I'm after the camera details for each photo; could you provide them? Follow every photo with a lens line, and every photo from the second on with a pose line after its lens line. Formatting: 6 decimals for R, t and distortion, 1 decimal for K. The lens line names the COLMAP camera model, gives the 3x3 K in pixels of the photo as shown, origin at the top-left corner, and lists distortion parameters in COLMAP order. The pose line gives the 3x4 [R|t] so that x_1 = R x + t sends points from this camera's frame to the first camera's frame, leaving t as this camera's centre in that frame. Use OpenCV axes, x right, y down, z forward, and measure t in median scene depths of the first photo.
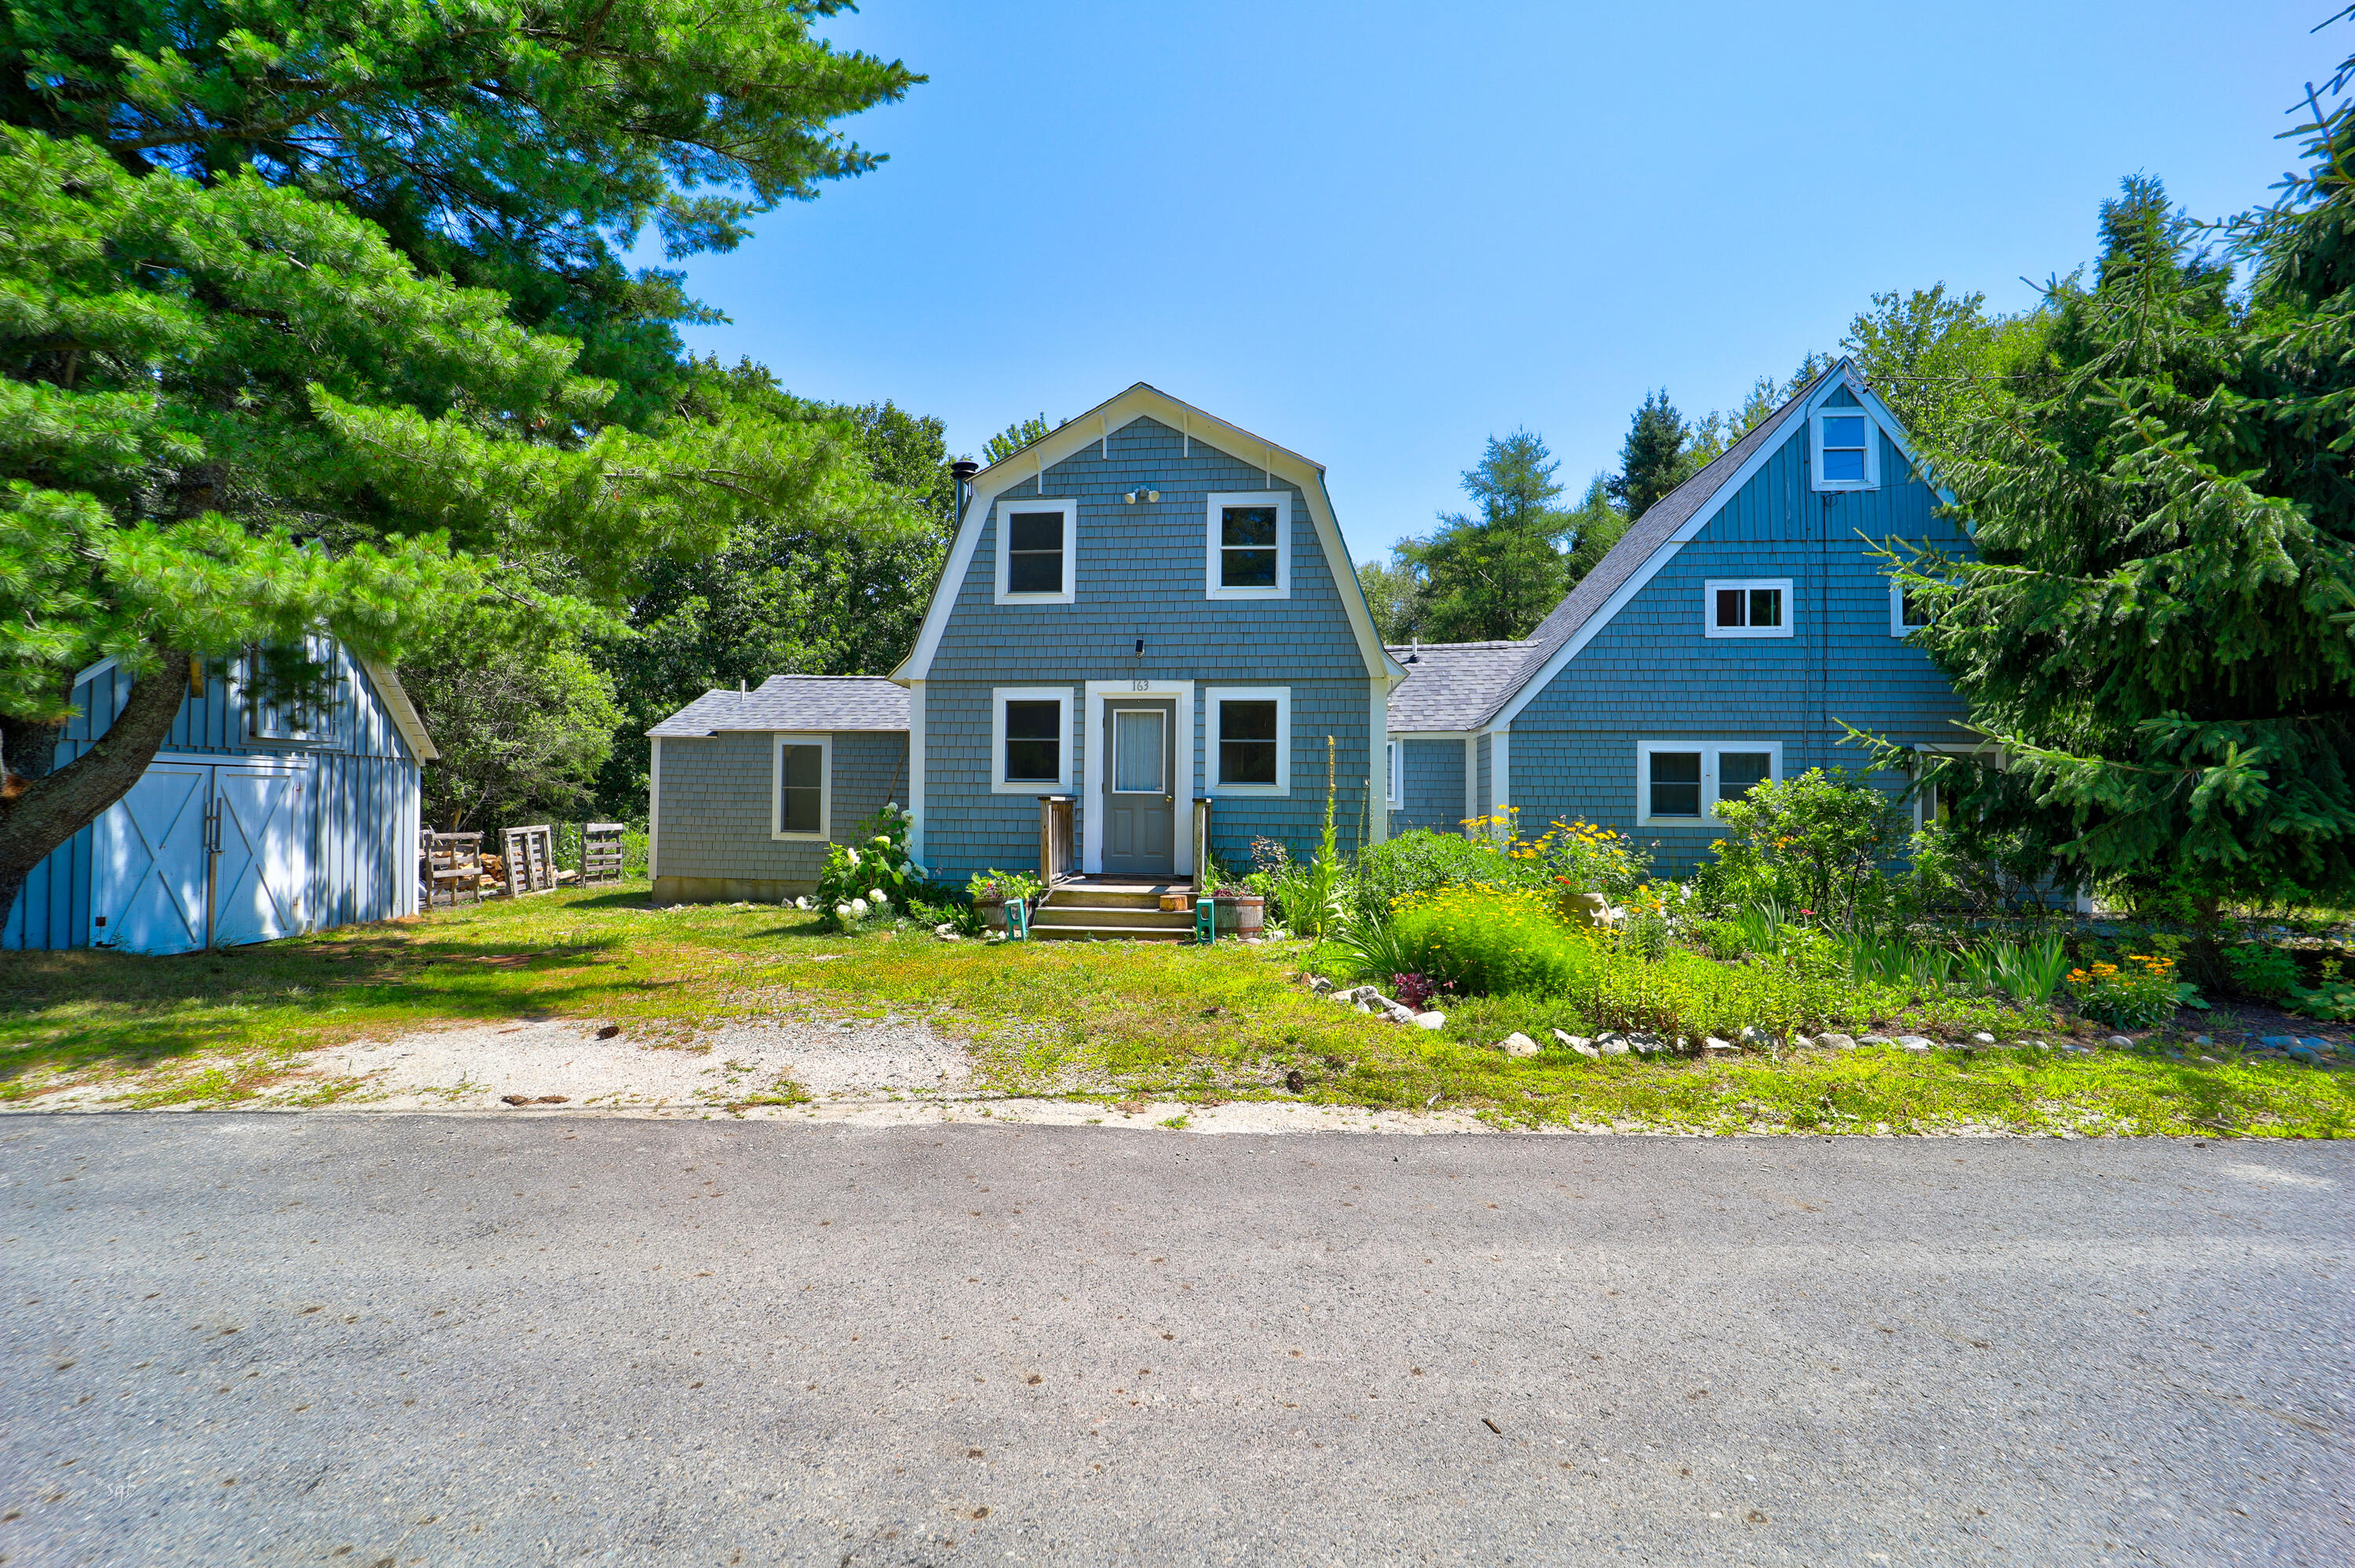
lens RADIAL K [[967.2, 0, 1174.1], [0, 967.2, 789.2], [0, 0, 1]] dist [-0.024209, -0.000112]
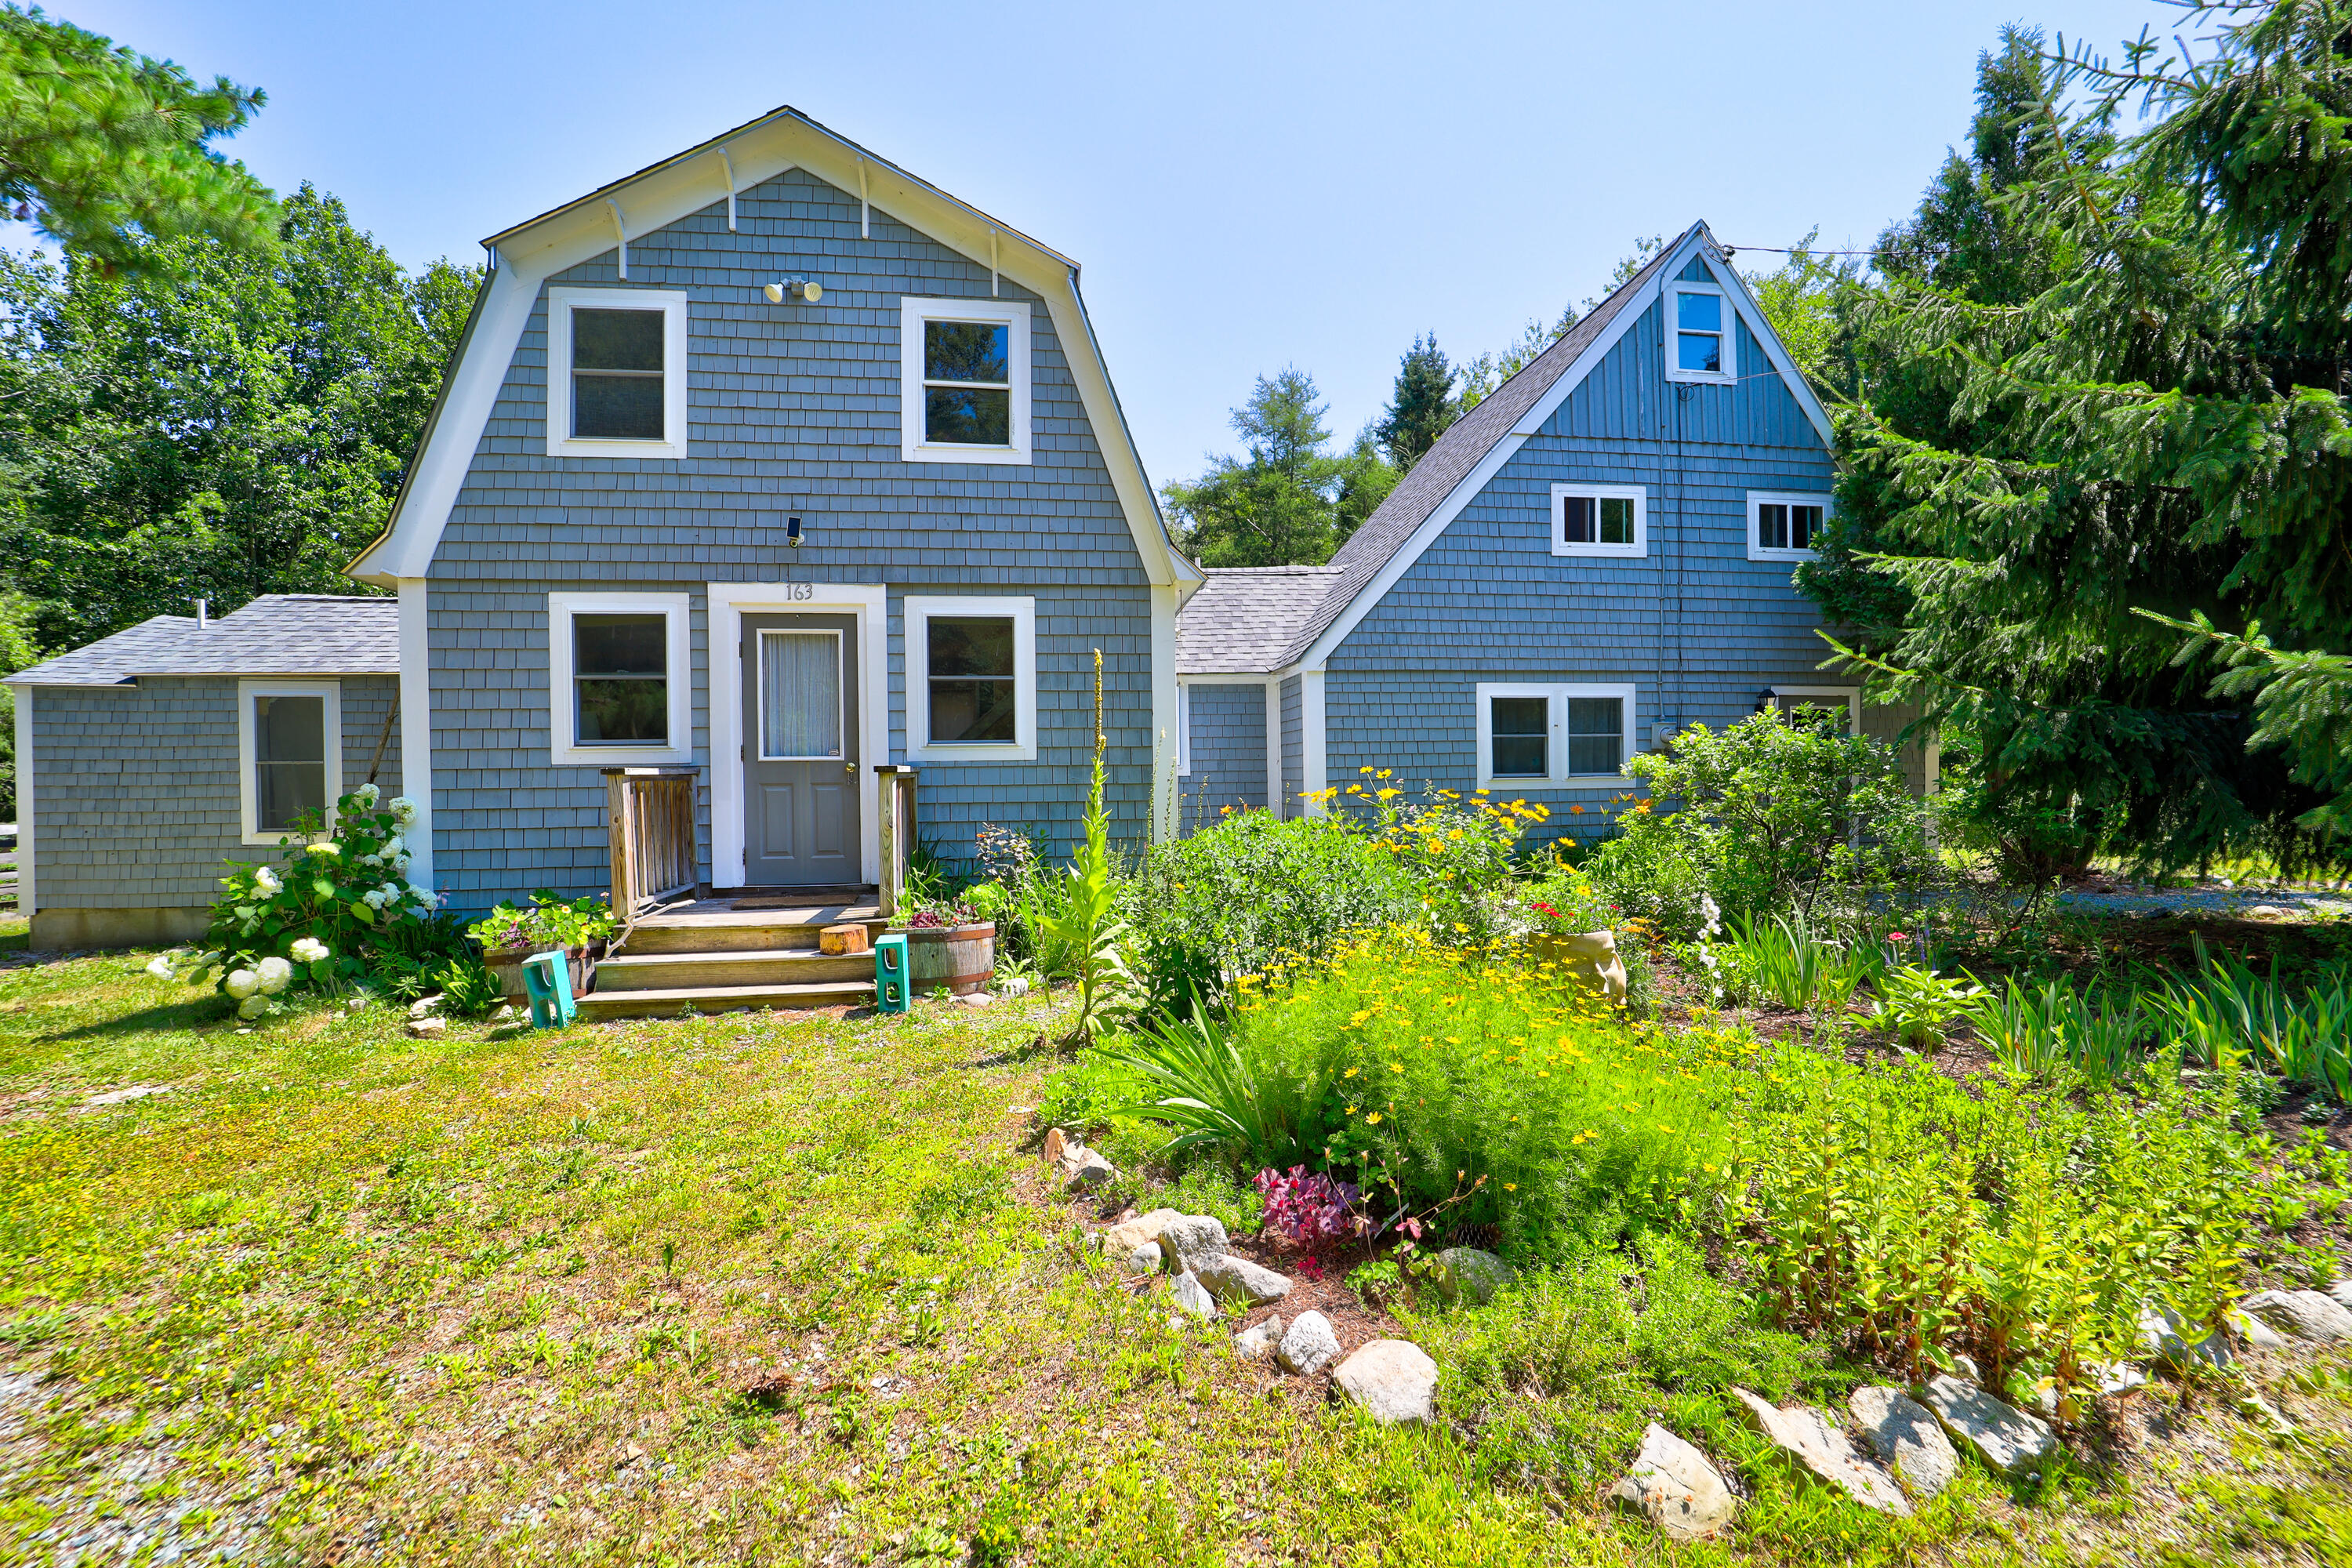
lens RADIAL K [[966.1, 0, 1172.6], [0, 966.1, 789.2], [0, 0, 1]] dist [-0.024209, -0.000112]
pose [[0.971321, -0.026110, 0.236334, 0.050892], [0.017836, 0.999153, 0.037079, 0.004120], [-0.237102, -0.031801, 0.970964, 0.317367]]
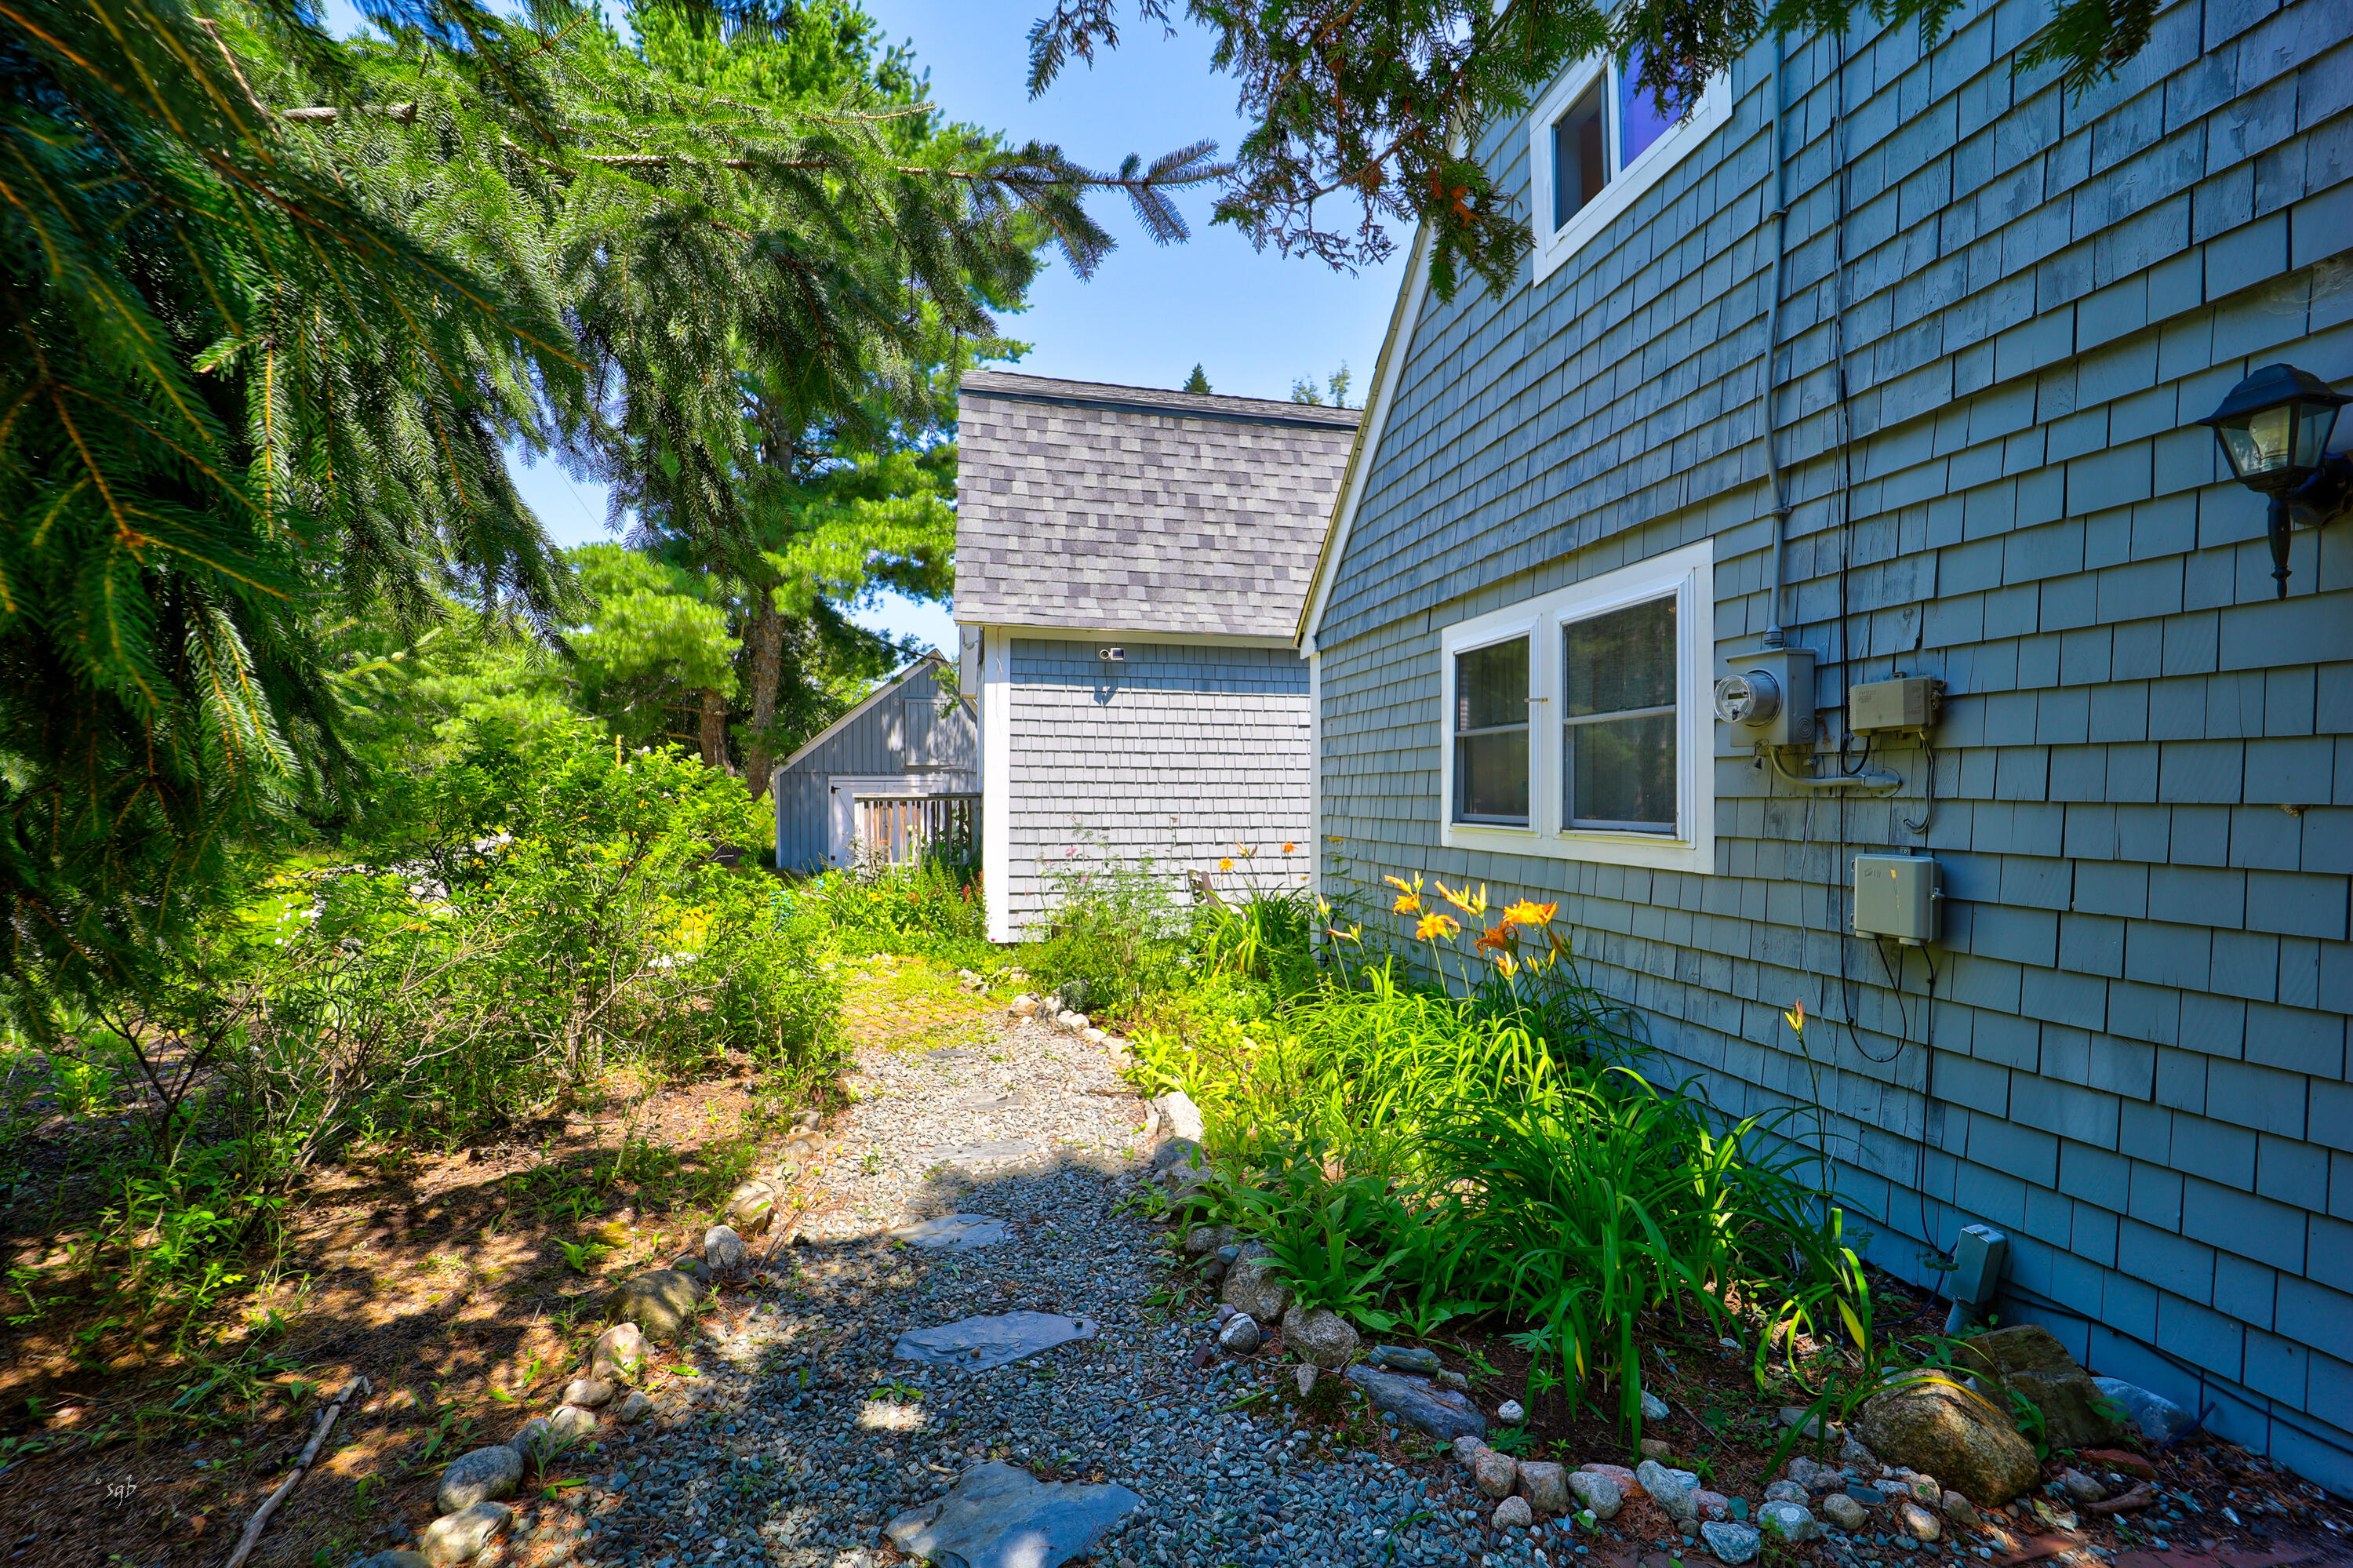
lens RADIAL K [[966.5, 0, 1173.1], [0, 966.5, 789.2], [0, 0, 1]] dist [-0.024209, -0.000112]
pose [[0.300196, -0.014378, -0.953769, 0.938175], [0.022948, 0.999706, -0.007847, 0.018081], [0.953601, -0.019531, 0.300438, 0.878817]]
